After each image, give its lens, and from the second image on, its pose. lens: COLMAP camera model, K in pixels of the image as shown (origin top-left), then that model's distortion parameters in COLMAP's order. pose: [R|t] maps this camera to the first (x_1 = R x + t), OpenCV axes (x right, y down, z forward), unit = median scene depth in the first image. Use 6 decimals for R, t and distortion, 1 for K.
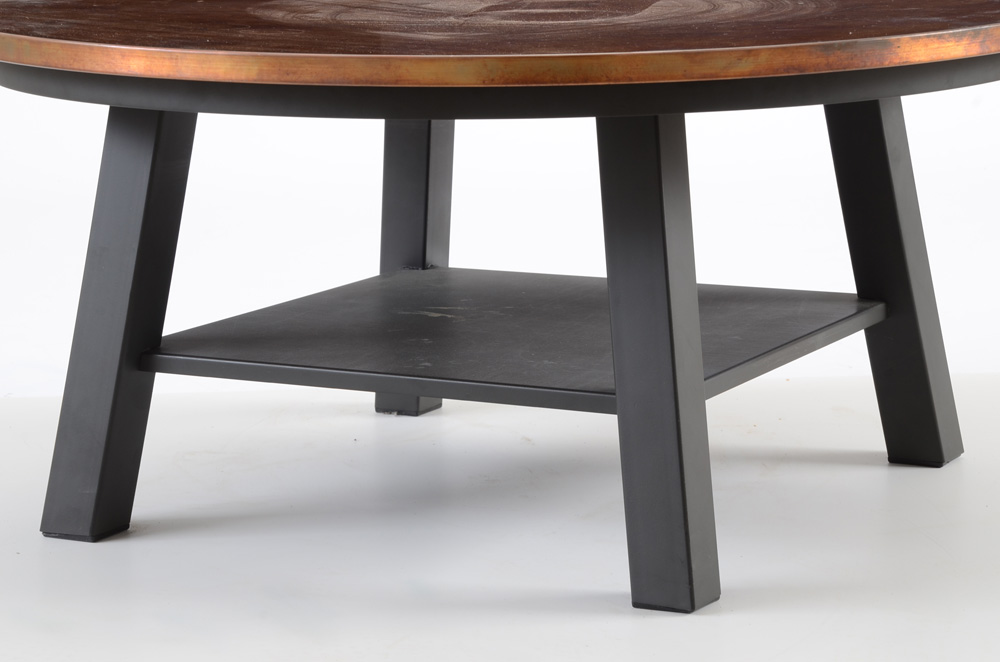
lens RADIAL K [[2561.7, 0, 489.3], [0, 2561.7, 332.1], [0, 0, 1]] dist [0.650791, 0.000000]
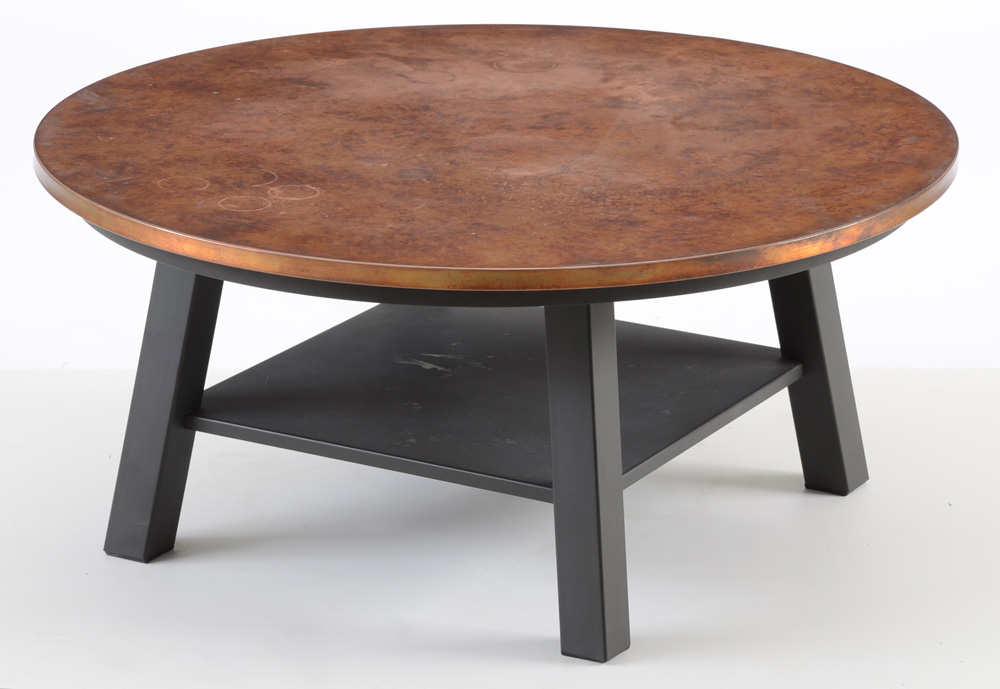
lens RADIAL K [[3316.6, 0, 508.7], [0, 3316.6, 331.1], [0, 0, 1]] dist [0.882475, 0.000000]
pose [[0.999304, 0.027018, -0.025715, 0.068883], [-0.023305, 0.990560, 0.135081, -0.286206], [0.029122, -0.134388, 0.990501, -0.656965]]
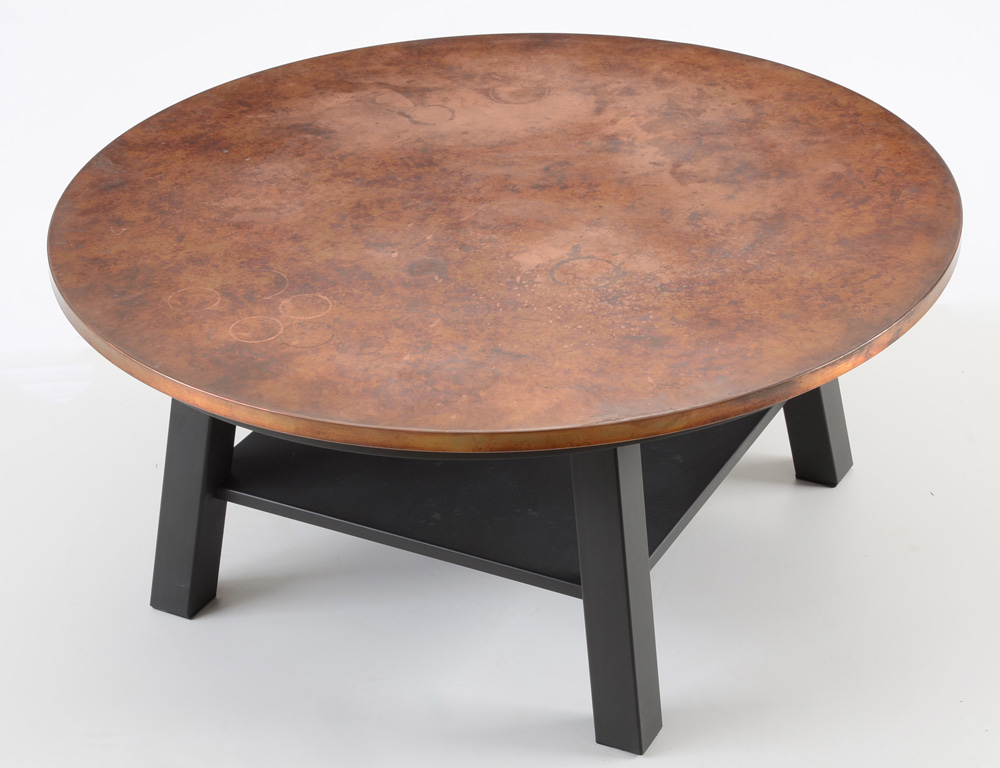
lens RADIAL K [[2021.1, 0, 495.2], [0, 2021.1, 361.4], [0, 0, 1]] dist [0.260422, 0.000000]
pose [[0.999761, -0.019347, -0.010142, 0.018075], [0.021593, 0.945504, 0.324895, -0.428362], [0.003303, -0.325036, 0.945696, 0.071320]]
